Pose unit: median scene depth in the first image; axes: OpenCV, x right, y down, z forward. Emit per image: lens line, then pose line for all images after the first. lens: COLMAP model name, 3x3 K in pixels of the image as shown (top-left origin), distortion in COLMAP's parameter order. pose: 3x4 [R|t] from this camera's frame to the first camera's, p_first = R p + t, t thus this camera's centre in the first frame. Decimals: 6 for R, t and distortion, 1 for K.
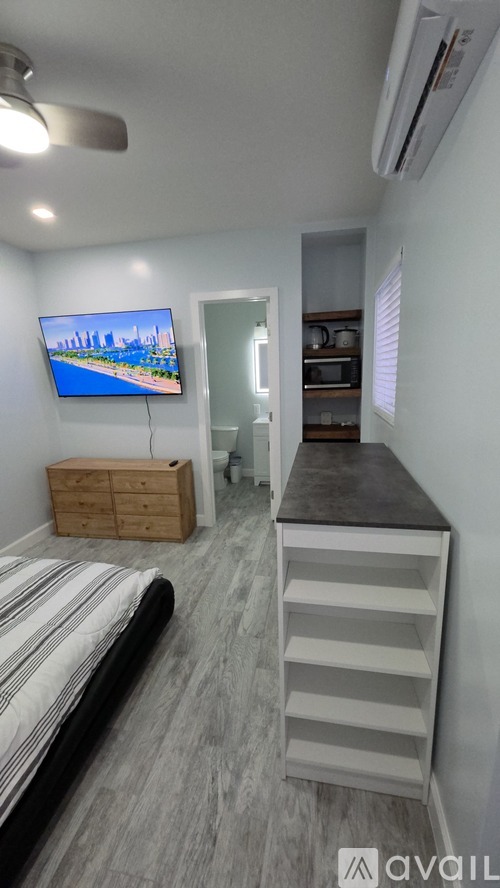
lens RADIAL K [[349.6, 0, 253.5], [0, 349.6, 443.2], [0, 0, 1]] dist [-0.000626, 0.000070]
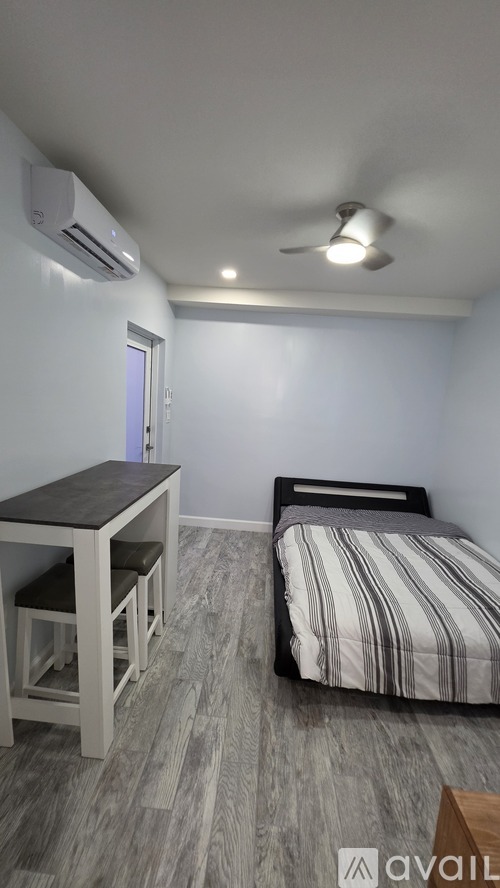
lens RADIAL K [[349.6, 0, 249.8], [0, 349.6, 444.2], [0, 0, 1]] dist [-0.000626, 0.000070]
pose [[-0.991834, -0.011193, -0.127041, -0.022165], [-0.053841, 0.939769, 0.337544, -0.174469], [0.115611, 0.341628, -0.932697, 0.779844]]
